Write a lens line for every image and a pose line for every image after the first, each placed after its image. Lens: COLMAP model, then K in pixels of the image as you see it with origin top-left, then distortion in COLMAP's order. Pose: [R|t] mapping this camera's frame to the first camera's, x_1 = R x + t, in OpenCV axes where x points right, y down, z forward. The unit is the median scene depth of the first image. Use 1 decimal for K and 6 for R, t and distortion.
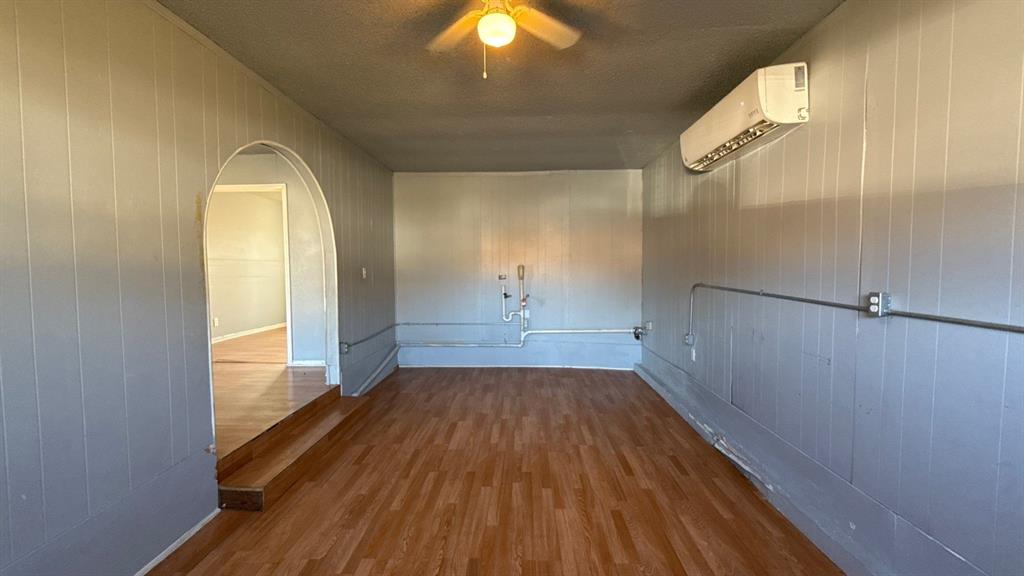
lens RADIAL K [[413.0, 0, 507.6], [0, 413.0, 289.2], [0, 0, 1]] dist [0.000977, -0.000367]
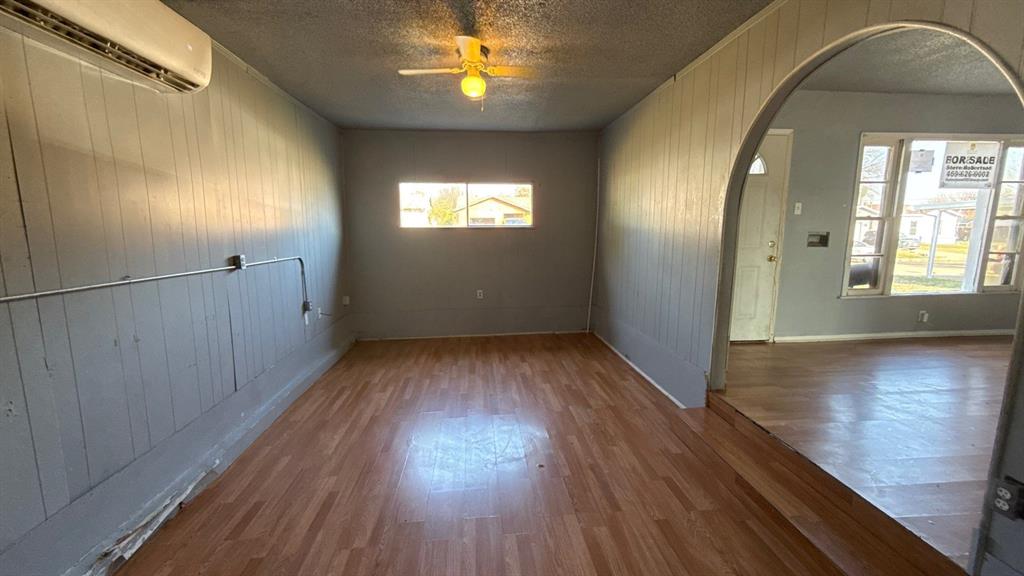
lens RADIAL K [[413.0, 0, 511.2], [0, 413.0, 285.7], [0, 0, 1]] dist [0.000977, -0.000367]
pose [[-0.992375, 0.027485, -0.120155, 0.030305], [0.003283, 0.980371, 0.197135, -0.119279], [0.123214, 0.195237, -0.972985, 1.730187]]
